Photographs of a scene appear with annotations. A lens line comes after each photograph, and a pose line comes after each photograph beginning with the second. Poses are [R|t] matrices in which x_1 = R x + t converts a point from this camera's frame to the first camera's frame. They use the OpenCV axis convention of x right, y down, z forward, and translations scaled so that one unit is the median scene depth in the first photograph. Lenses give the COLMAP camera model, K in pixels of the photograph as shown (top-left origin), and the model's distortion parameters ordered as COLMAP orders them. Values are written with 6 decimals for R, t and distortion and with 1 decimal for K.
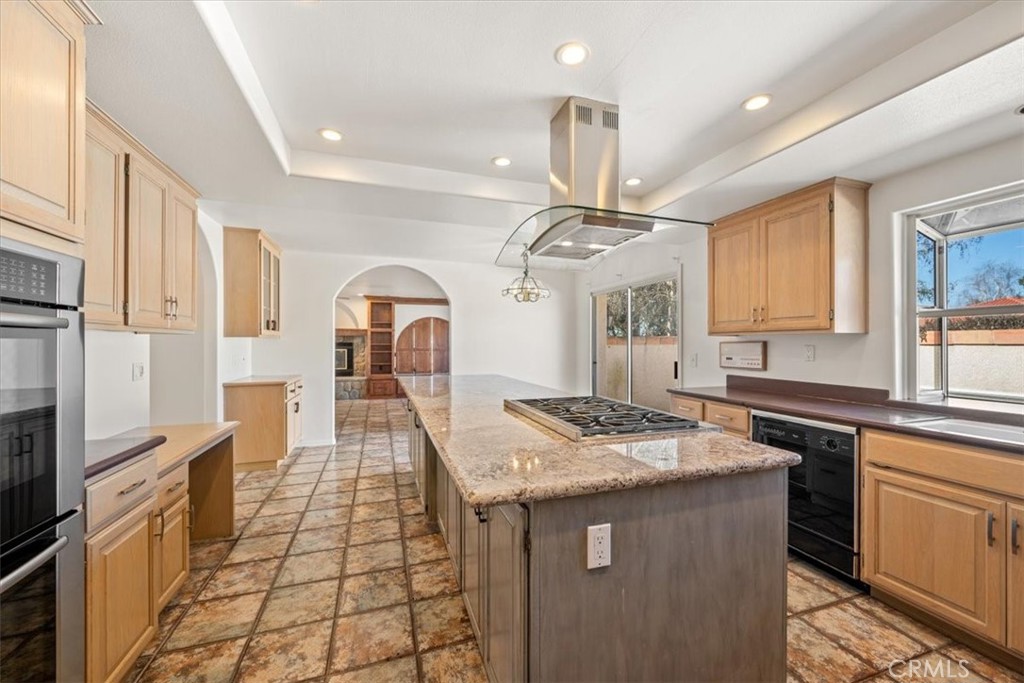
lens RADIAL K [[398.2, 0, 516.3], [0, 398.2, 342.4], [0, 0, 1]] dist [0.002166, 0.000347]
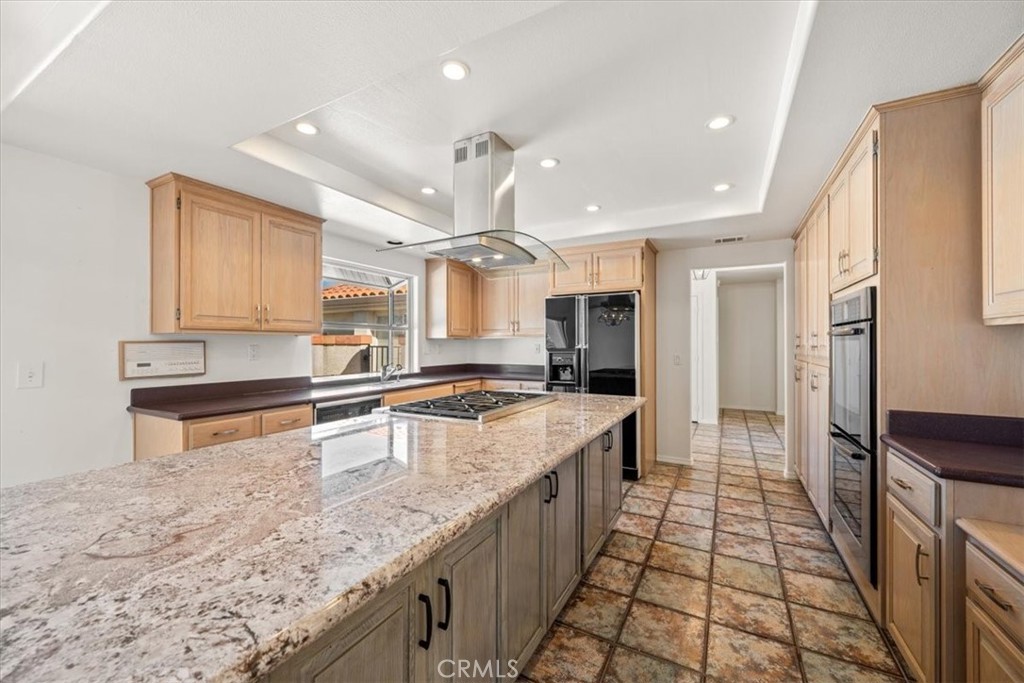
lens RADIAL K [[398.2, 0, 515.9], [0, 398.2, 342.6], [0, 0, 1]] dist [0.002166, 0.000347]
pose [[-0.678743, 0.003261, 0.734368, -0.775799], [0.000593, 0.999992, -0.003892, 0.006945], [-0.734375, -0.002207, -0.678740, 1.795208]]
